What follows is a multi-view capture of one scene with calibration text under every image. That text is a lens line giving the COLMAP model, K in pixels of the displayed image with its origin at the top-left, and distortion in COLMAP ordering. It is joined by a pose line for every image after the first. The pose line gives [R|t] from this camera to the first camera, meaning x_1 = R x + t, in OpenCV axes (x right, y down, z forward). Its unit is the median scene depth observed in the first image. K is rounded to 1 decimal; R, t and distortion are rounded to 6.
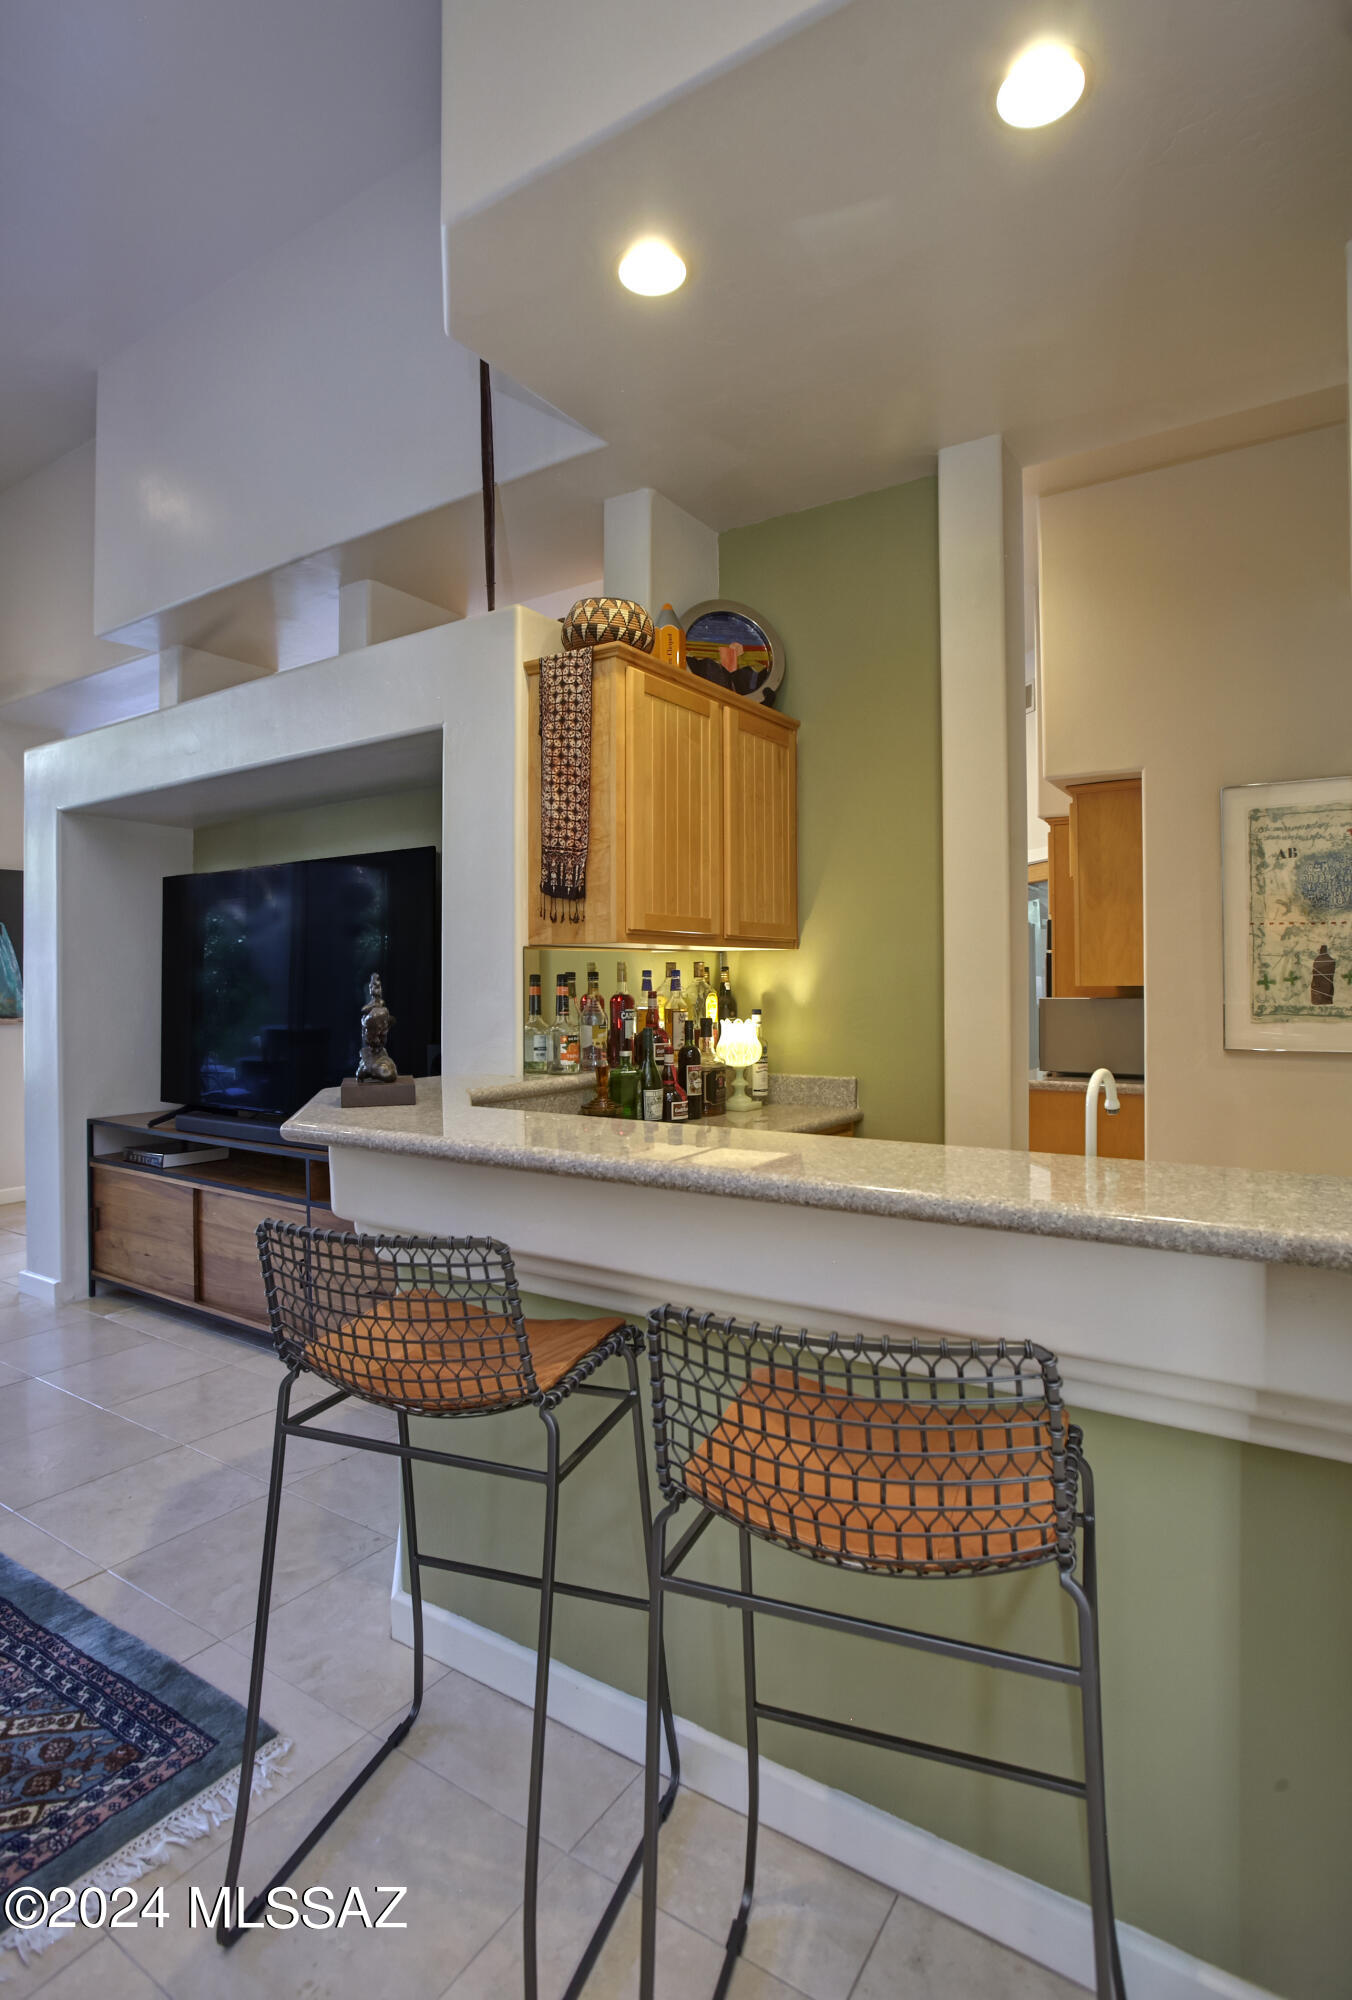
lens RADIAL K [[1030.7, 0, 678.3], [0, 1030.7, 987.8], [0, 0, 1]] dist [-0.050991, 0.022062]
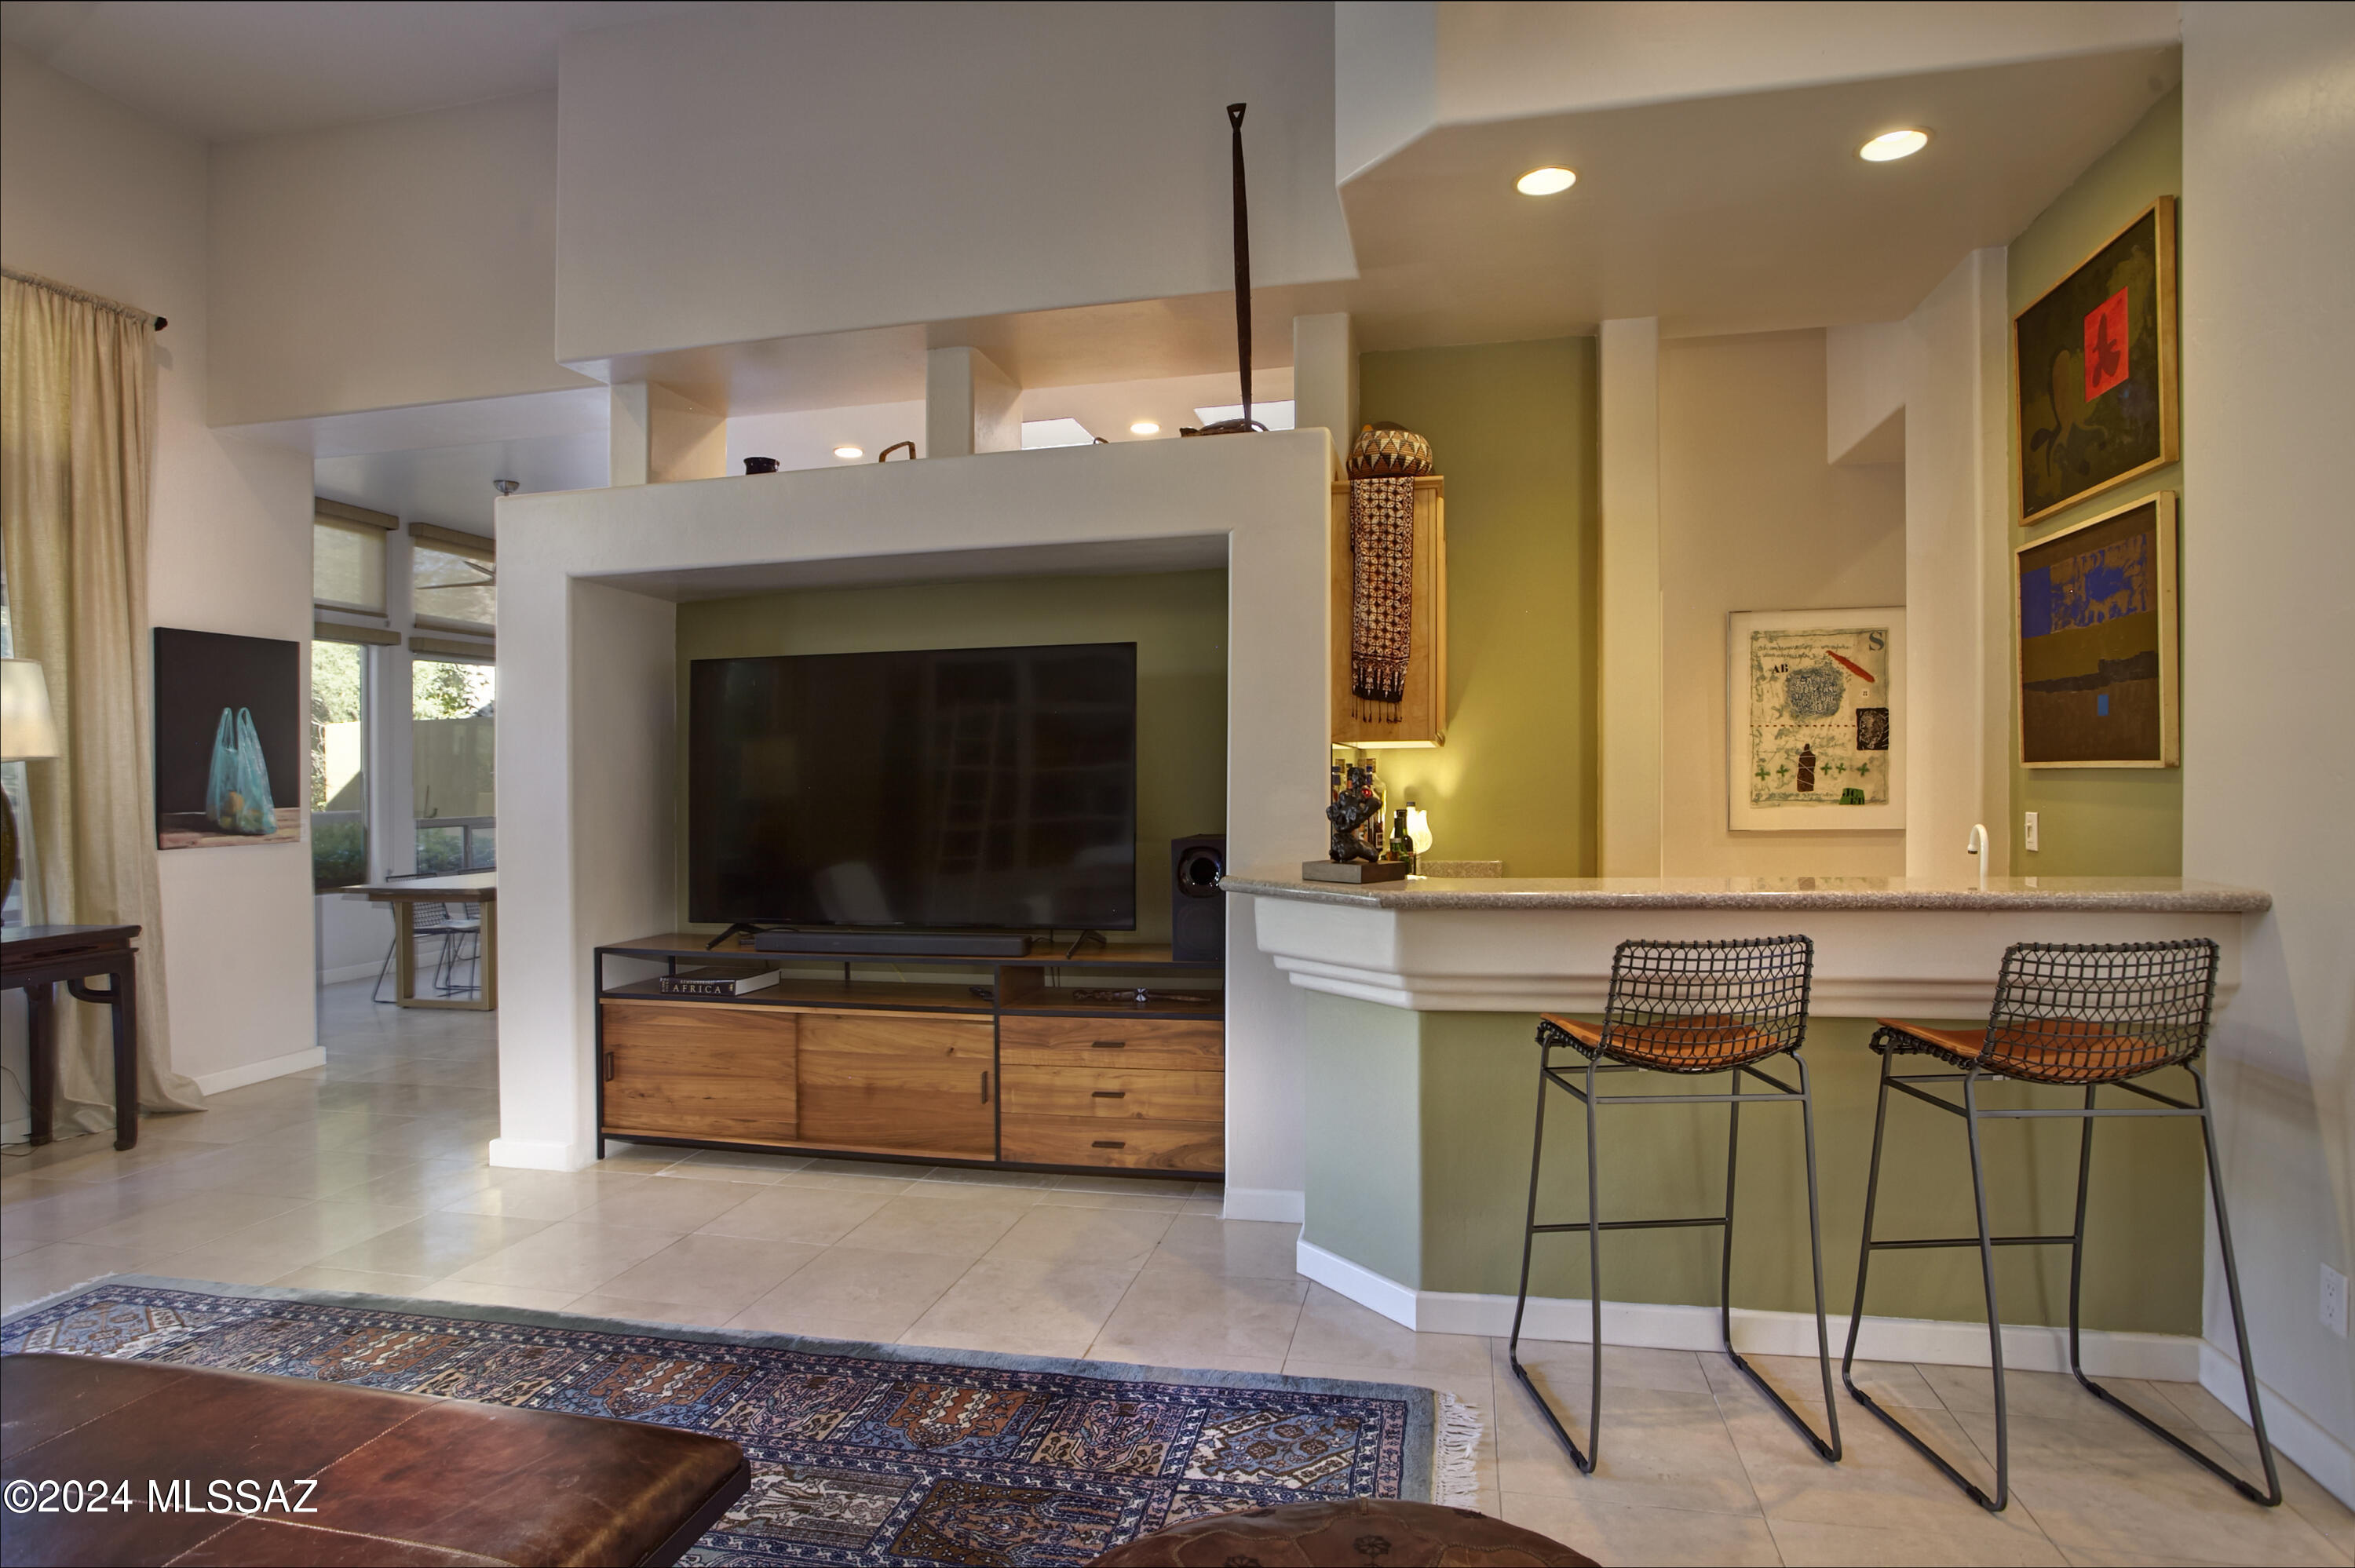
lens RADIAL K [[1235.1, 0, 1174.1], [0, 1235.1, 818.6], [0, 0, 1]] dist [-0.037359, 0.000636]
pose [[0.938718, -0.018867, 0.344170, -0.714396], [0.011193, 0.999643, 0.024271, 0.005286], [-0.344505, -0.018931, 0.938593, -0.164099]]
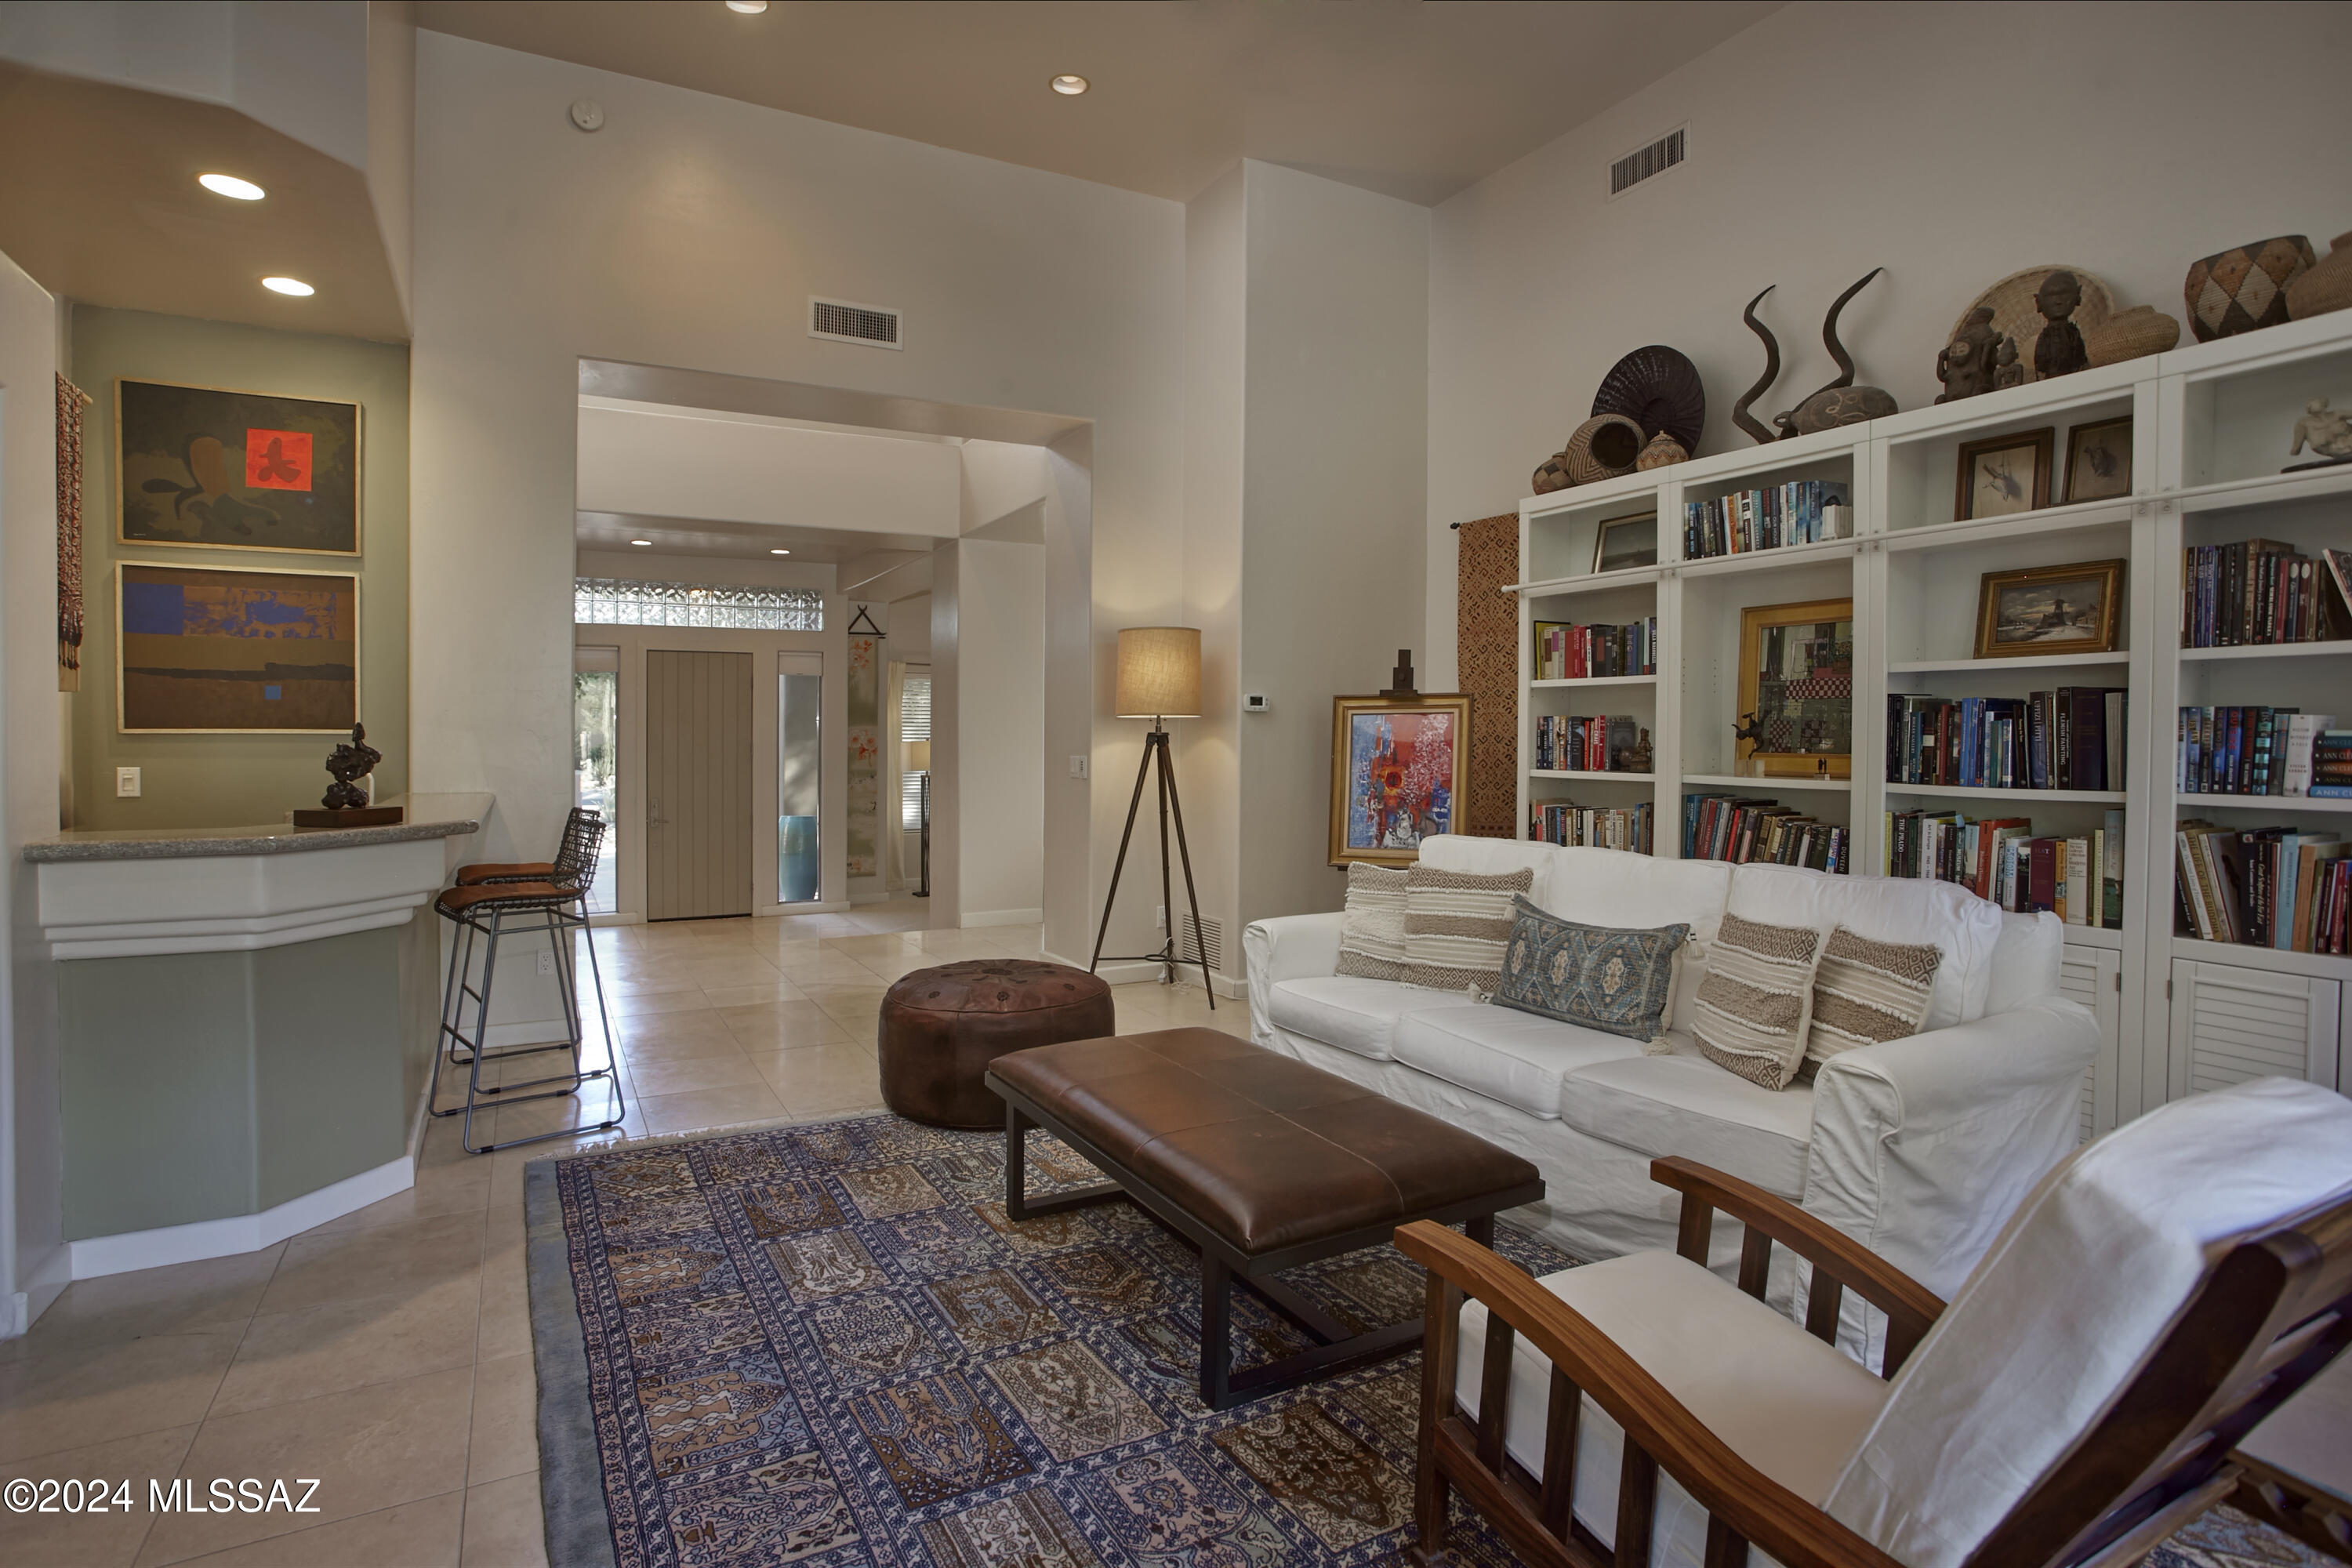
lens RADIAL K [[1242.4, 0, 1182.0], [0, 1242.4, 737.5], [0, 0, 1]] dist [-0.034116, 0.000474]
pose [[-0.884105, 0.007356, 0.467230, -1.430758], [0.008211, 0.999966, -0.000206, 0.011519], [-0.467216, 0.003654, -0.884136, 1.398422]]
